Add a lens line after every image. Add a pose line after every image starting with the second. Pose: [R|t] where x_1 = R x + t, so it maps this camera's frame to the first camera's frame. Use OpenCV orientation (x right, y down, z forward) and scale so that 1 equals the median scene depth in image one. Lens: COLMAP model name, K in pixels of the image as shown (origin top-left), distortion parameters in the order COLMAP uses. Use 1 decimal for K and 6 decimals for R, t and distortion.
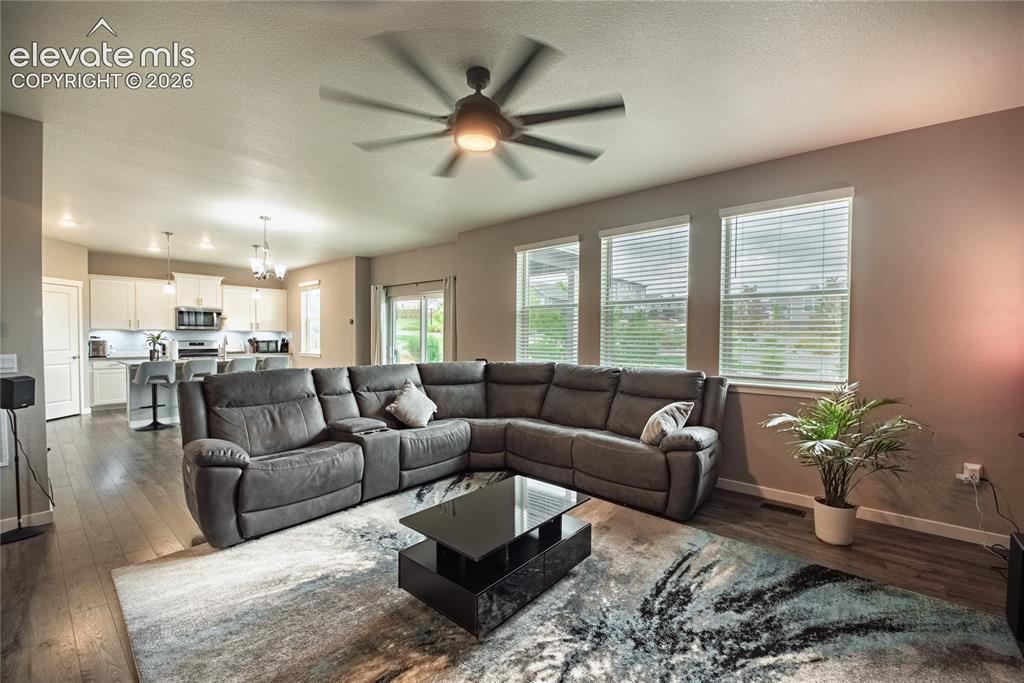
lens RADIAL K [[423.3, 0, 491.3], [0, 423.3, 351.8], [0, 0, 1]] dist [-0.001399, -0.000438]
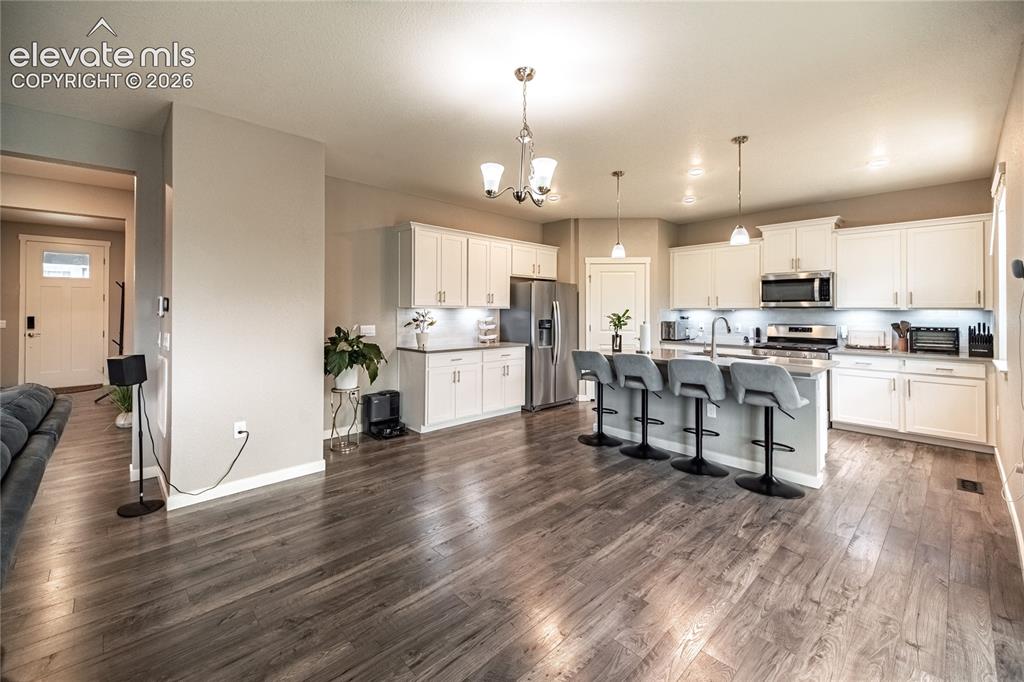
lens RADIAL K [[422.0, 0, 516.8], [0, 422.0, 308.6], [0, 0, 1]] dist [-0.000703, -0.000091]
pose [[-0.085004, -0.018068, -0.996217, -0.024410], [-0.045263, 0.998873, -0.014254, -0.025995], [0.995352, 0.043880, -0.085726, 0.749483]]
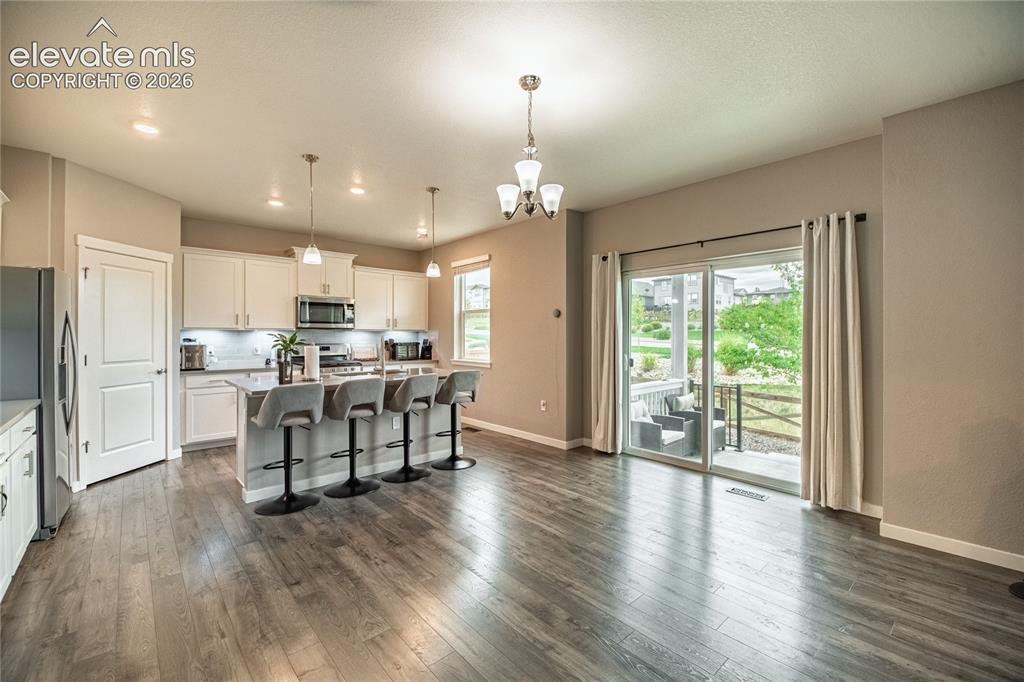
lens RADIAL K [[426.0, 0, 512.0], [0, 426.0, 341.0], [0, 0, 1]] dist [0.001868, 0.000087]
pose [[0.994420, -0.007612, -0.105214, -0.357968], [0.004845, 0.999636, -0.026528, -0.012548], [0.105378, 0.025870, 0.994096, 0.382158]]
